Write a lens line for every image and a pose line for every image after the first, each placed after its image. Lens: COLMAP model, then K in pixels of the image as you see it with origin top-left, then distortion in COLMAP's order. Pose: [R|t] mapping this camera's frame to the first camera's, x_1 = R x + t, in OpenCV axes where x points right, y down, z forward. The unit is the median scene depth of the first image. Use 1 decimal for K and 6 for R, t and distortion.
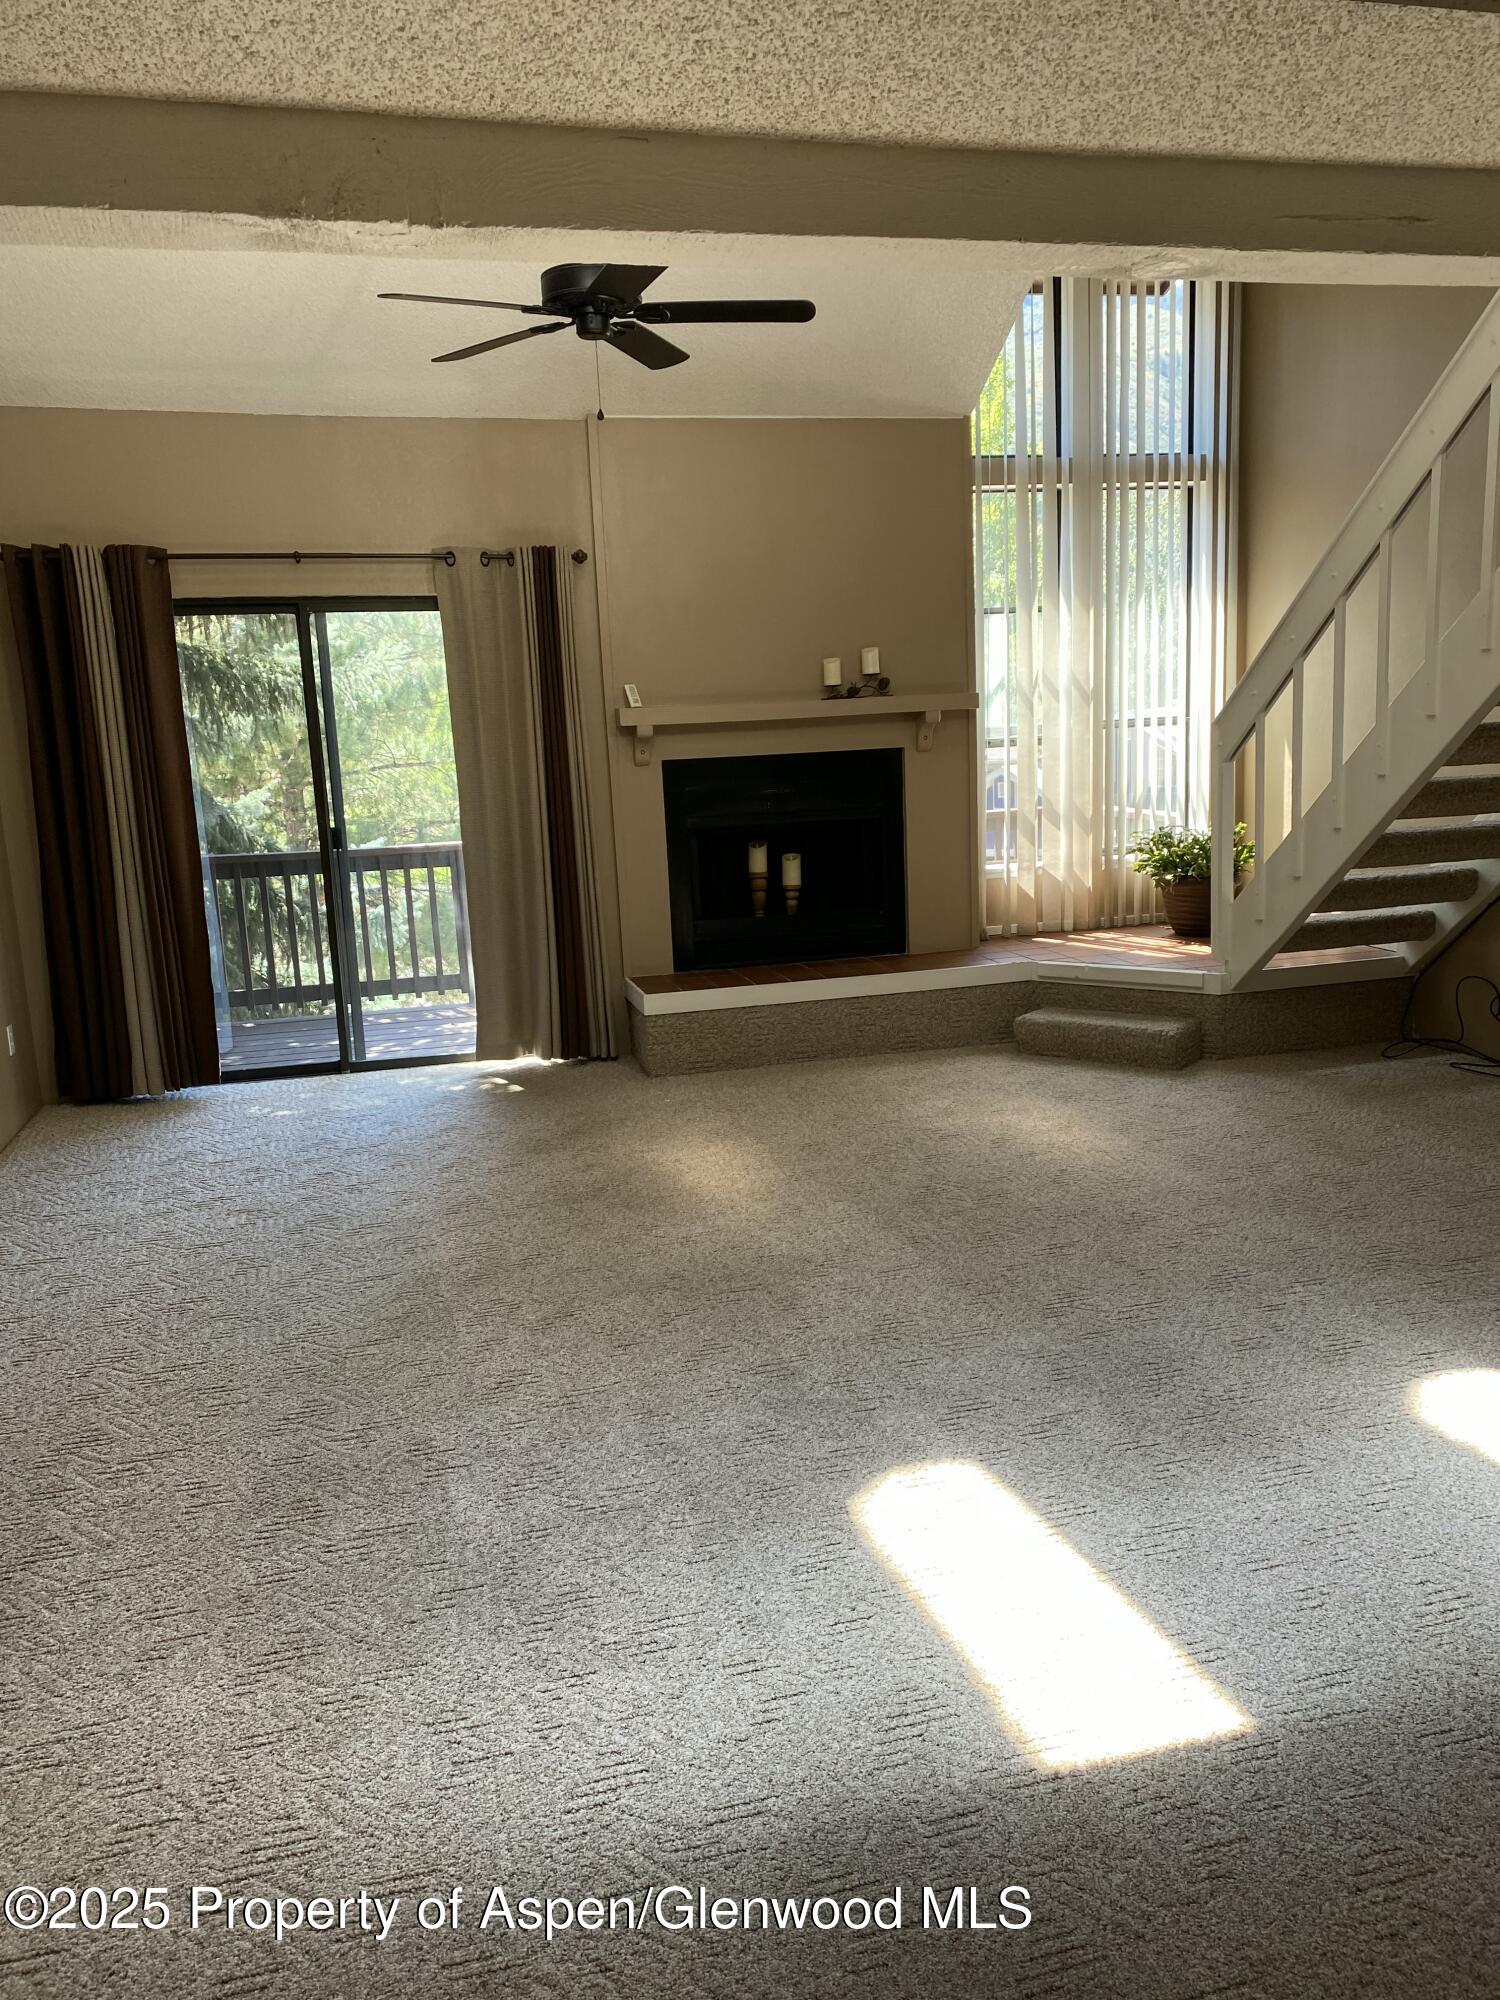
lens RADIAL K [[1545.6, 0, 707.0], [0, 1545.6, 1001.8], [0, 0, 1]] dist [0.104208, -0.159434]
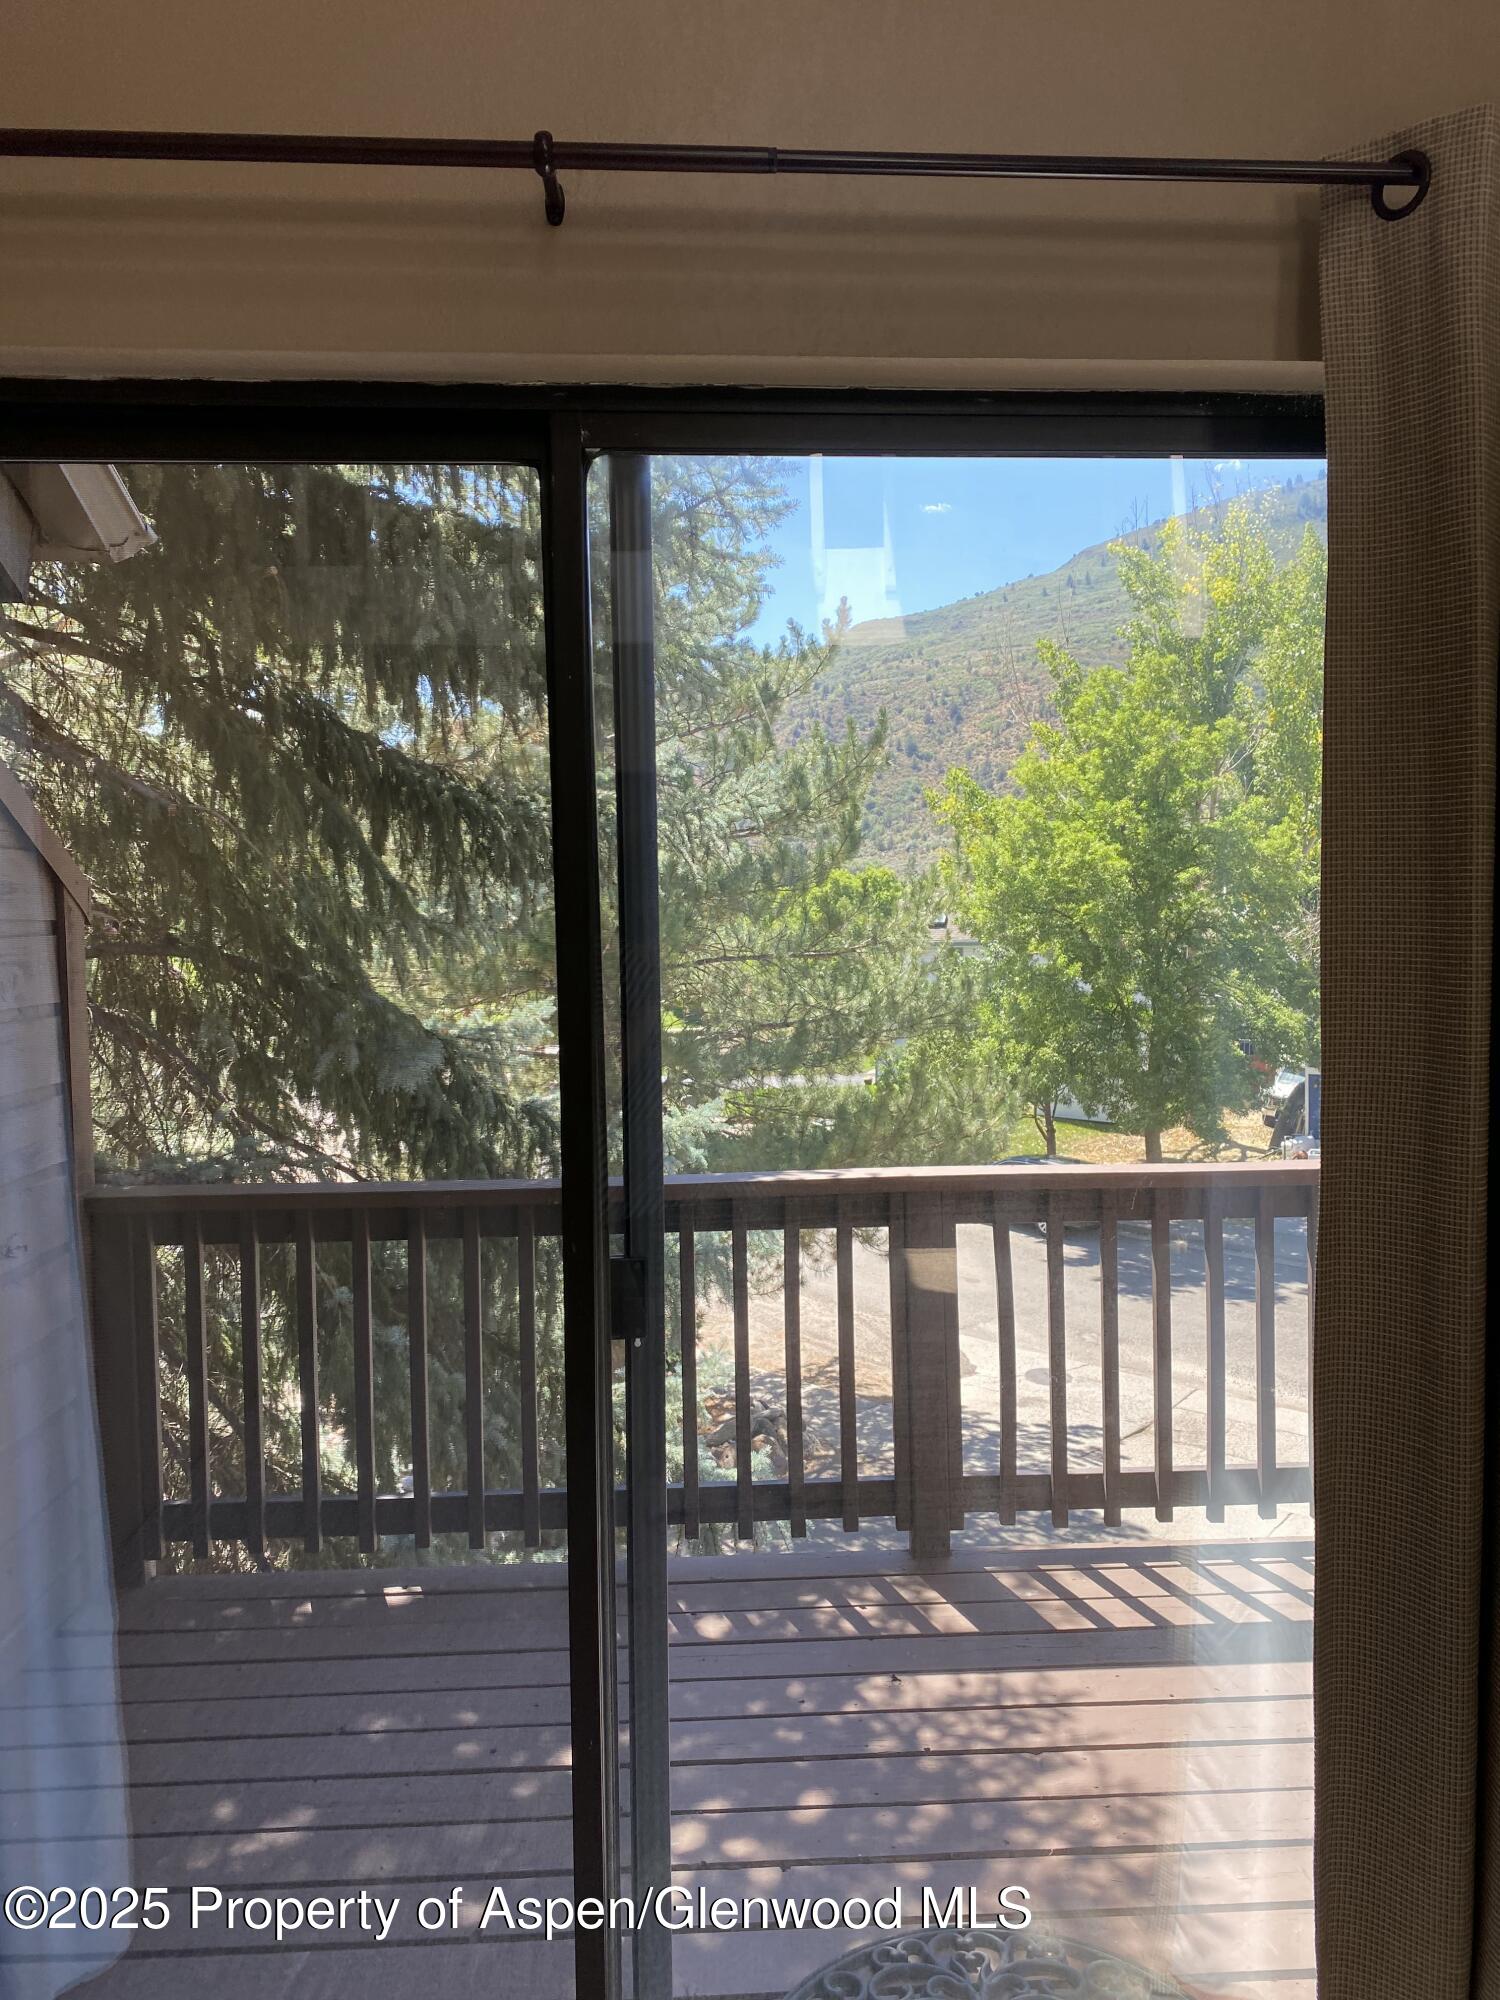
lens RADIAL K [[1545.6, 0, 707.0], [0, 1545.6, 1001.8], [0, 0, 1]] dist [0.104208, -0.159434]
pose [[0.979267, 0.049602, -0.196410, -0.139027], [-0.072982, 0.990837, -0.113646, -0.102552], [0.188973, 0.125624, 0.973914, 0.589256]]
